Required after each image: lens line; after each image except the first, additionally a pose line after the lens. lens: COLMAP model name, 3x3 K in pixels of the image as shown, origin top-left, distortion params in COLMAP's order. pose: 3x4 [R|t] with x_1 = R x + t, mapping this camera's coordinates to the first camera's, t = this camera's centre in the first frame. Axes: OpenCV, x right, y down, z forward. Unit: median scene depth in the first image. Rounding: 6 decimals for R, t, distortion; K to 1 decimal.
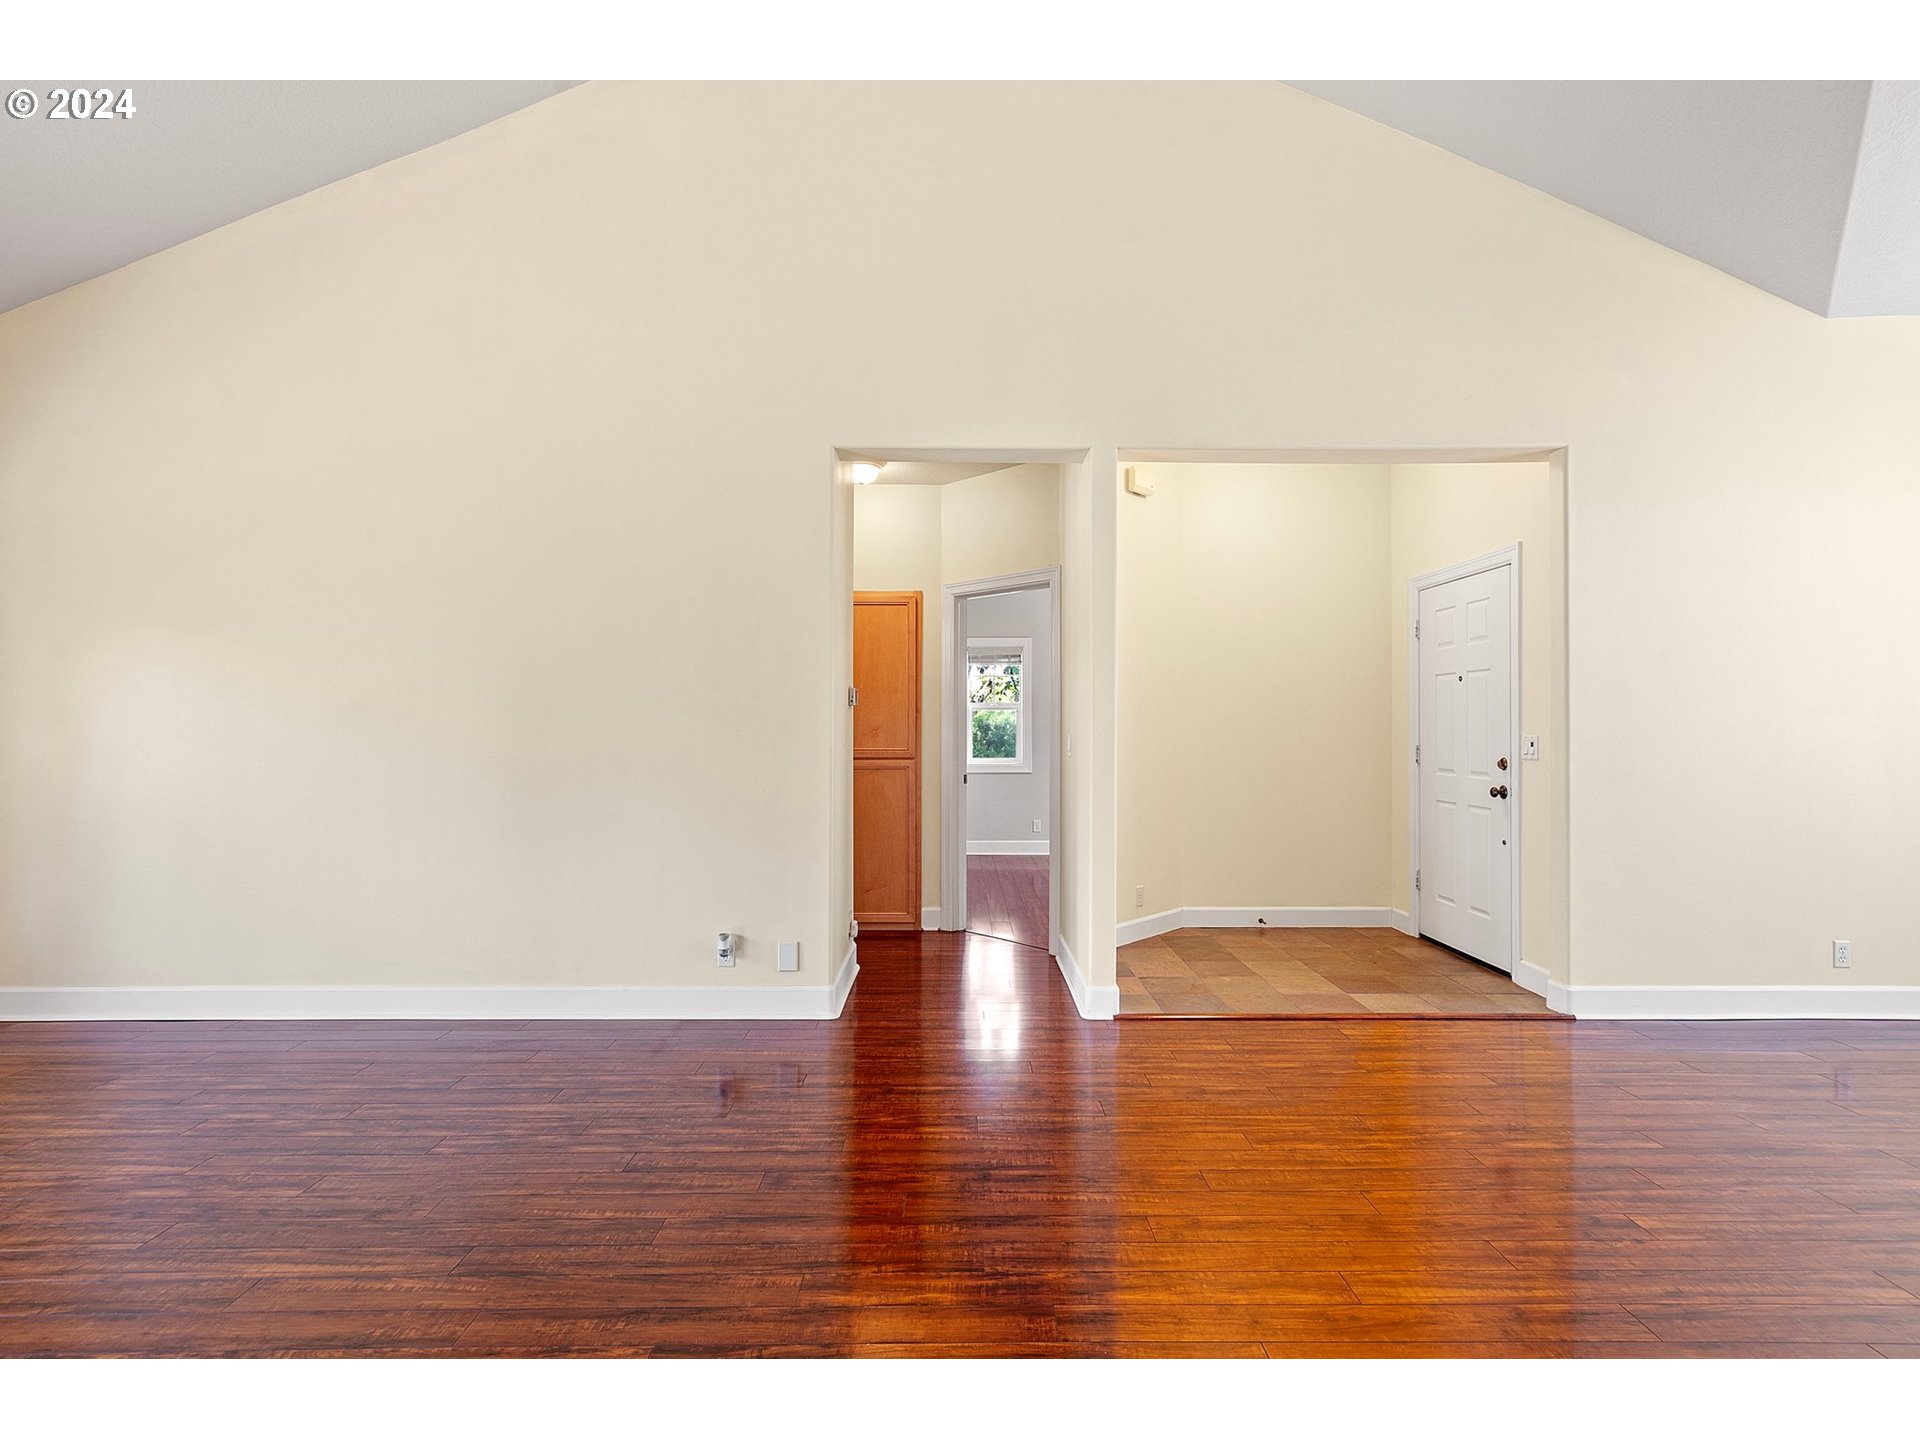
lens RADIAL K [[943.2, 0, 961.6], [0, 943.2, 725.3], [0, 0, 1]] dist [0.005785, 0.001061]
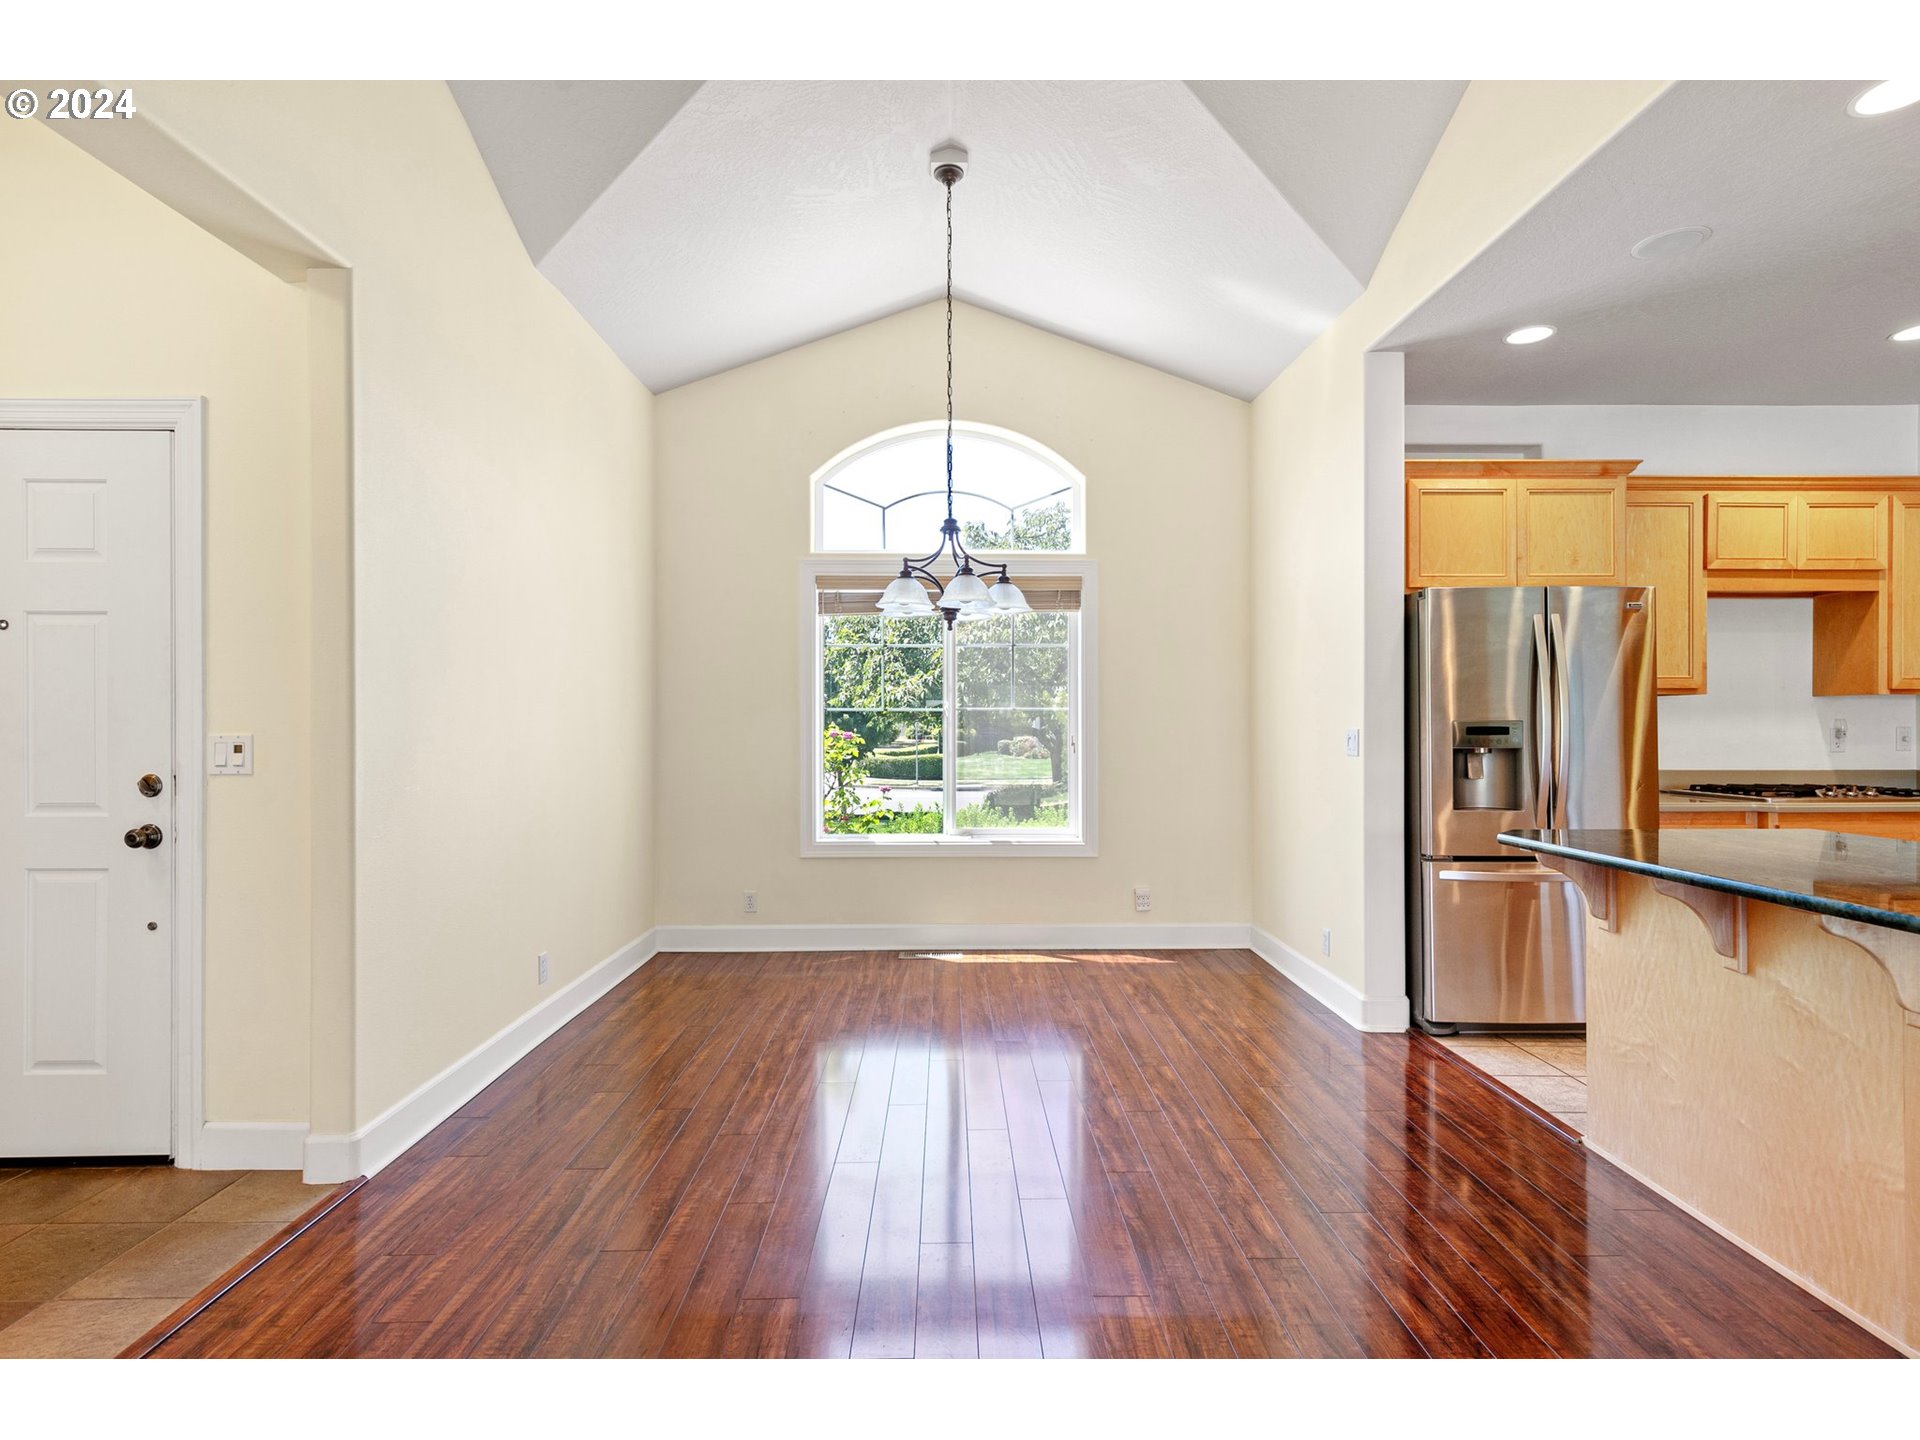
lens RADIAL K [[930.5, 0, 966.9], [0, 930.5, 728.1], [0, 0, 1]] dist [0.003744, 0.000617]
pose [[-0.009815, -0.004286, 0.999943, 0.019042], [-0.001918, 0.999989, 0.004267, 0.003944], [-0.999950, -0.001876, -0.009823, 0.580022]]
